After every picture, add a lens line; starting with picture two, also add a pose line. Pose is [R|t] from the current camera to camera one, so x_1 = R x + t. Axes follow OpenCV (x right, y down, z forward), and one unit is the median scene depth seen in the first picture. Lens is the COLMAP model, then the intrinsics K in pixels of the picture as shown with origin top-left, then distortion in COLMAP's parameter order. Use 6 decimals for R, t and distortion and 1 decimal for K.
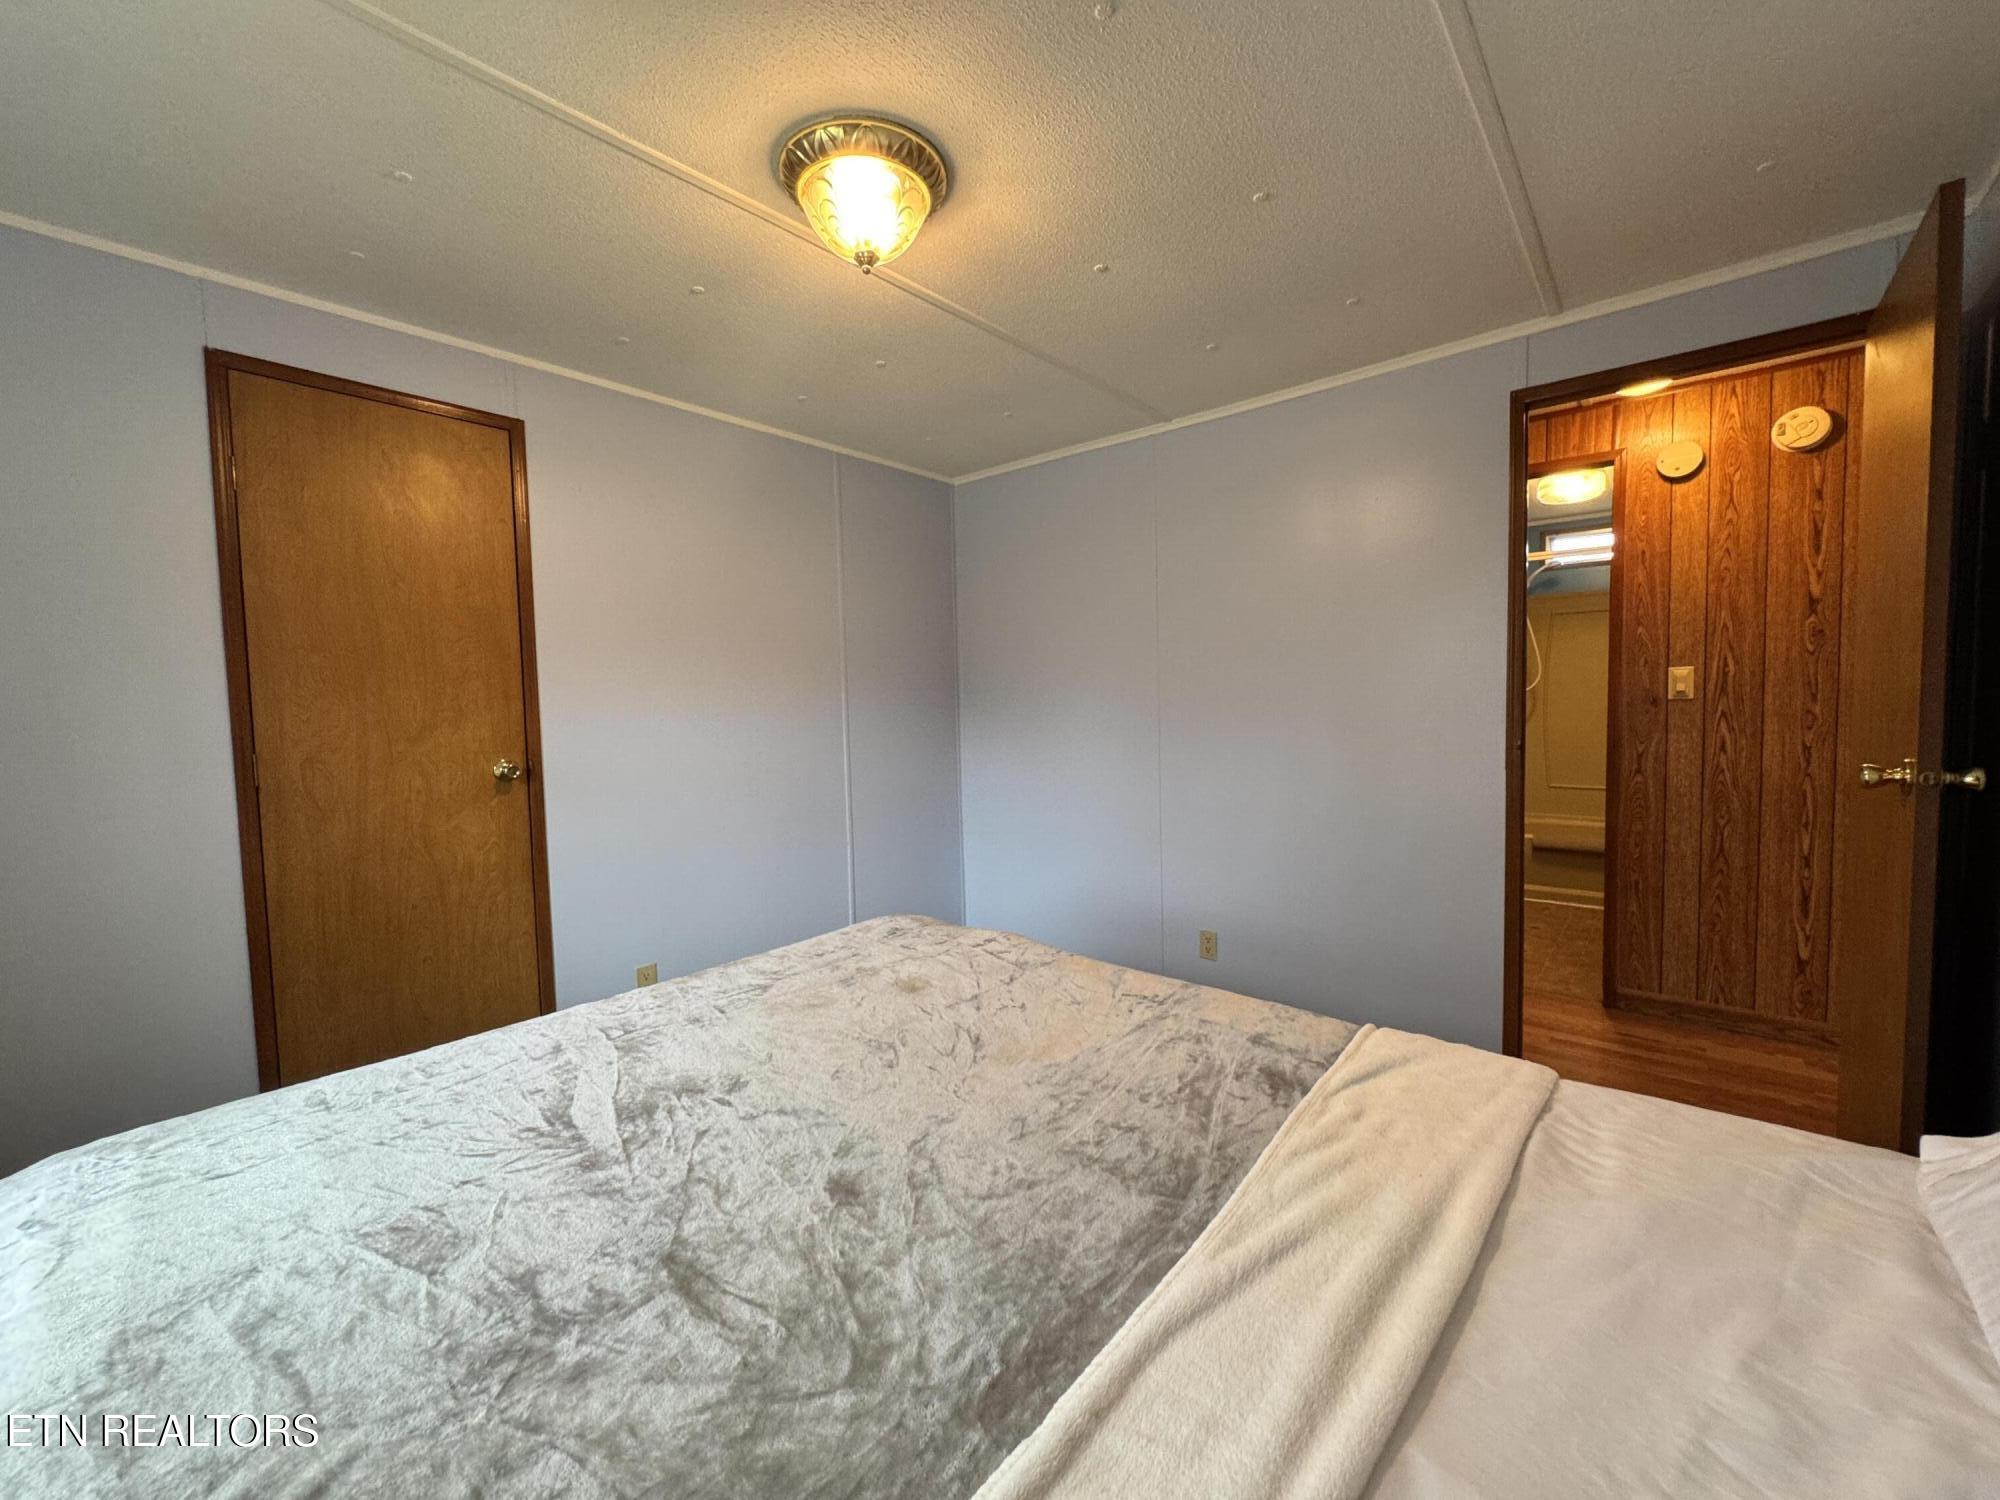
lens RADIAL K [[793.9, 0, 1001.7], [0, 793.9, 749.4], [0, 0, 1]] dist [-0.004567, 0.000626]
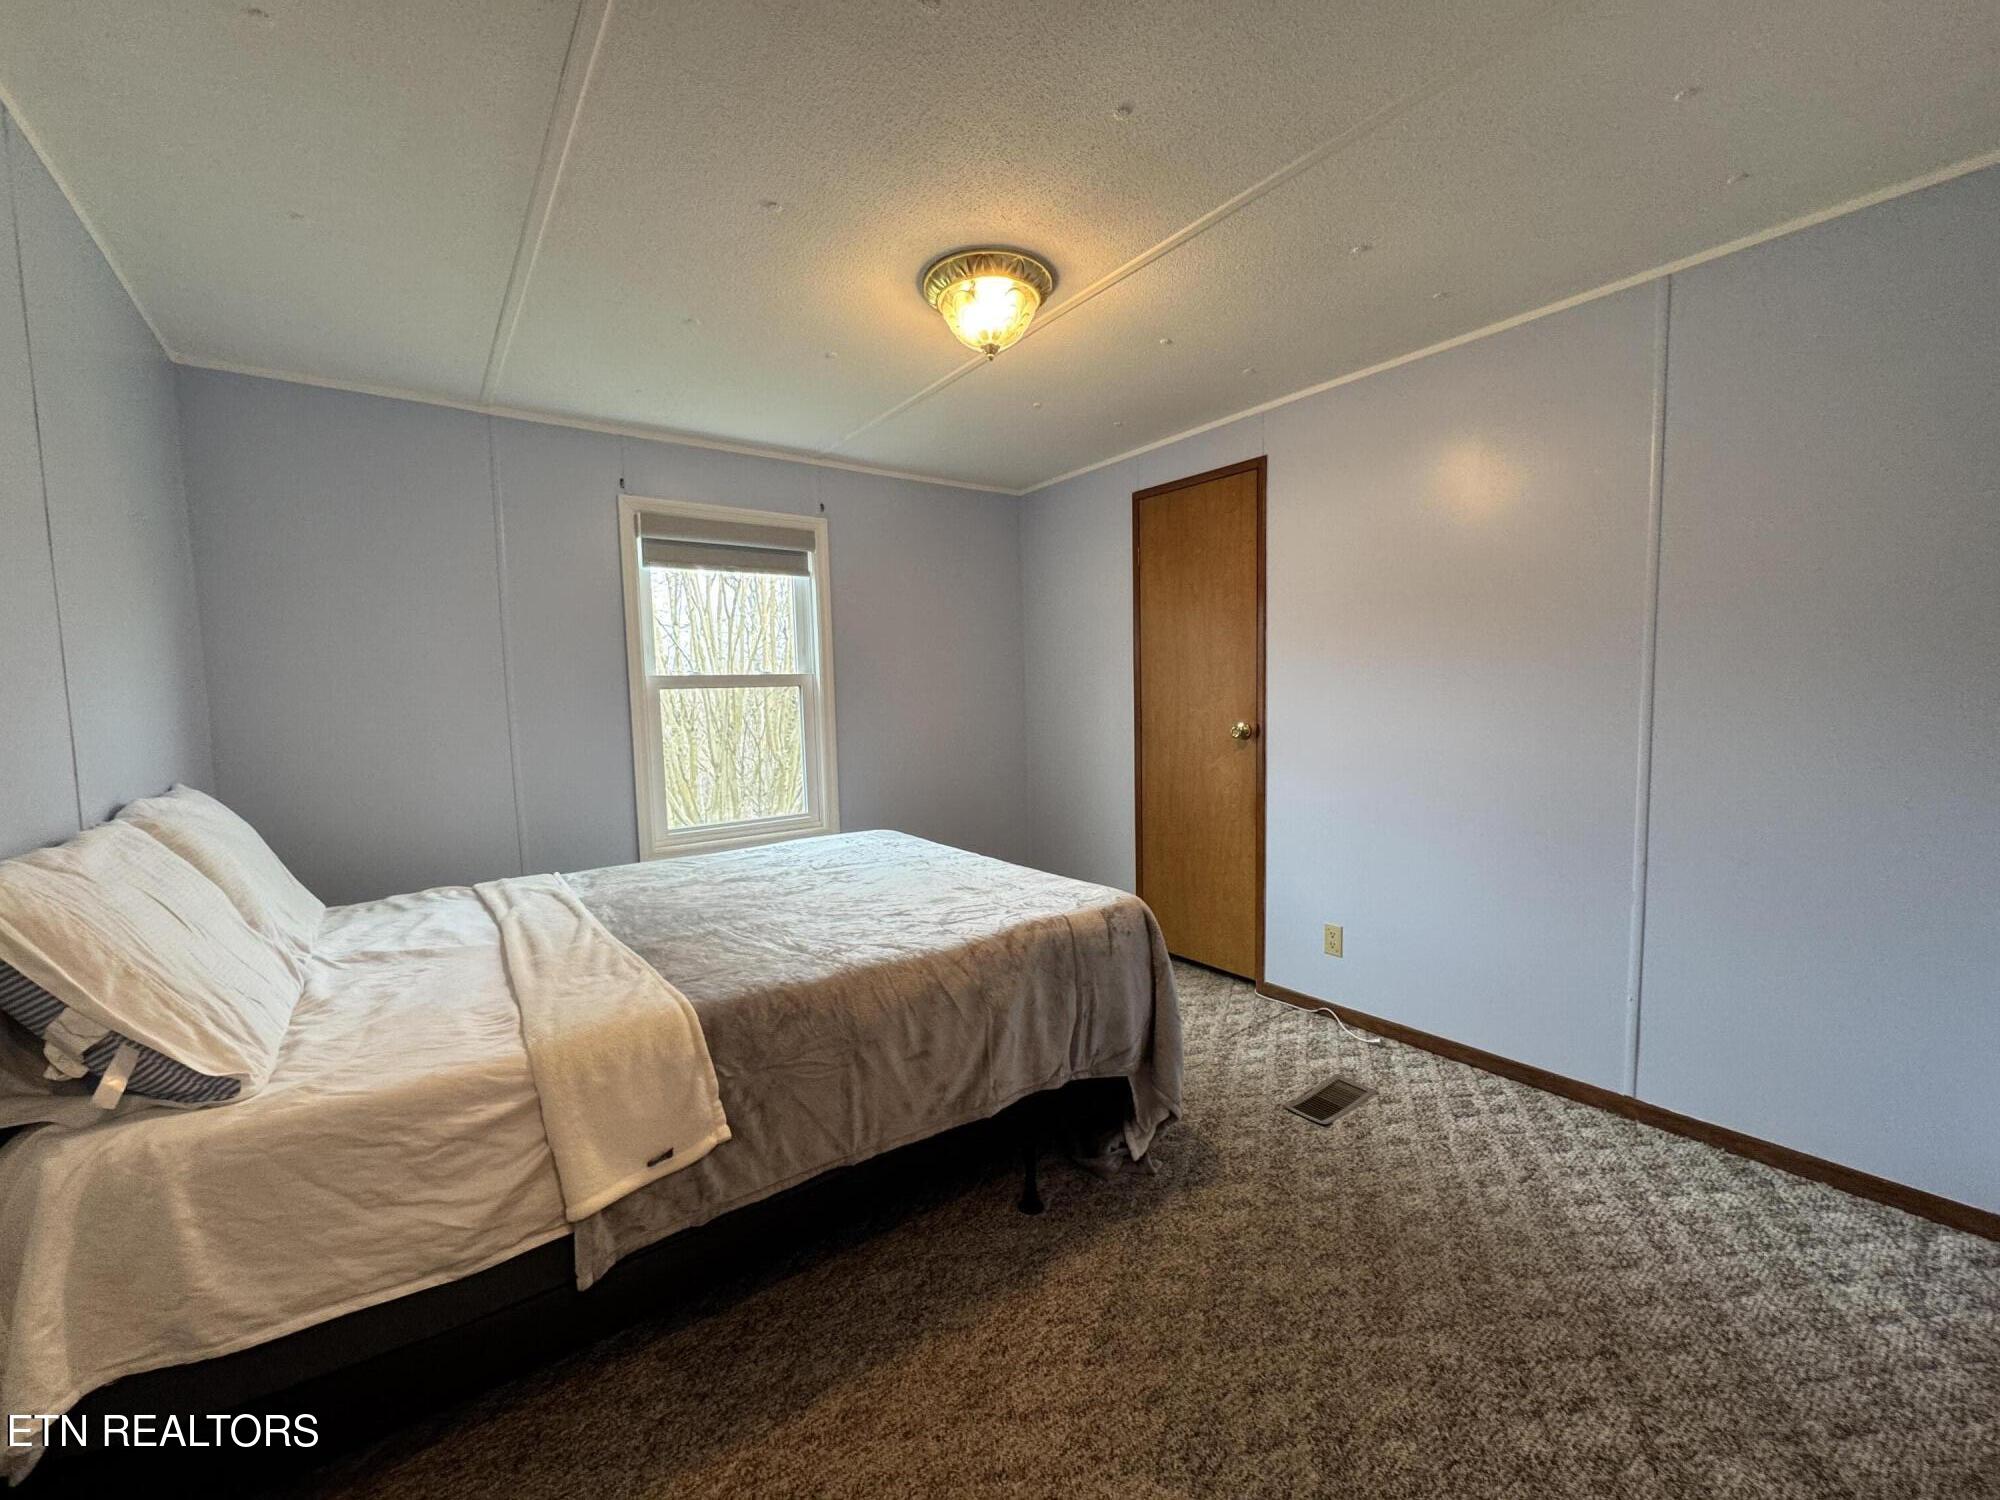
lens RADIAL K [[793.9, 0, 1001.7], [0, 793.9, 749.4], [0, 0, 1]] dist [-0.004567, 0.000626]
pose [[-0.214007, 0.101348, -0.971560, 0.993862], [-0.030018, 0.993451, 0.110243, -0.101251], [0.976371, 0.052757, -0.209563, 1.154011]]
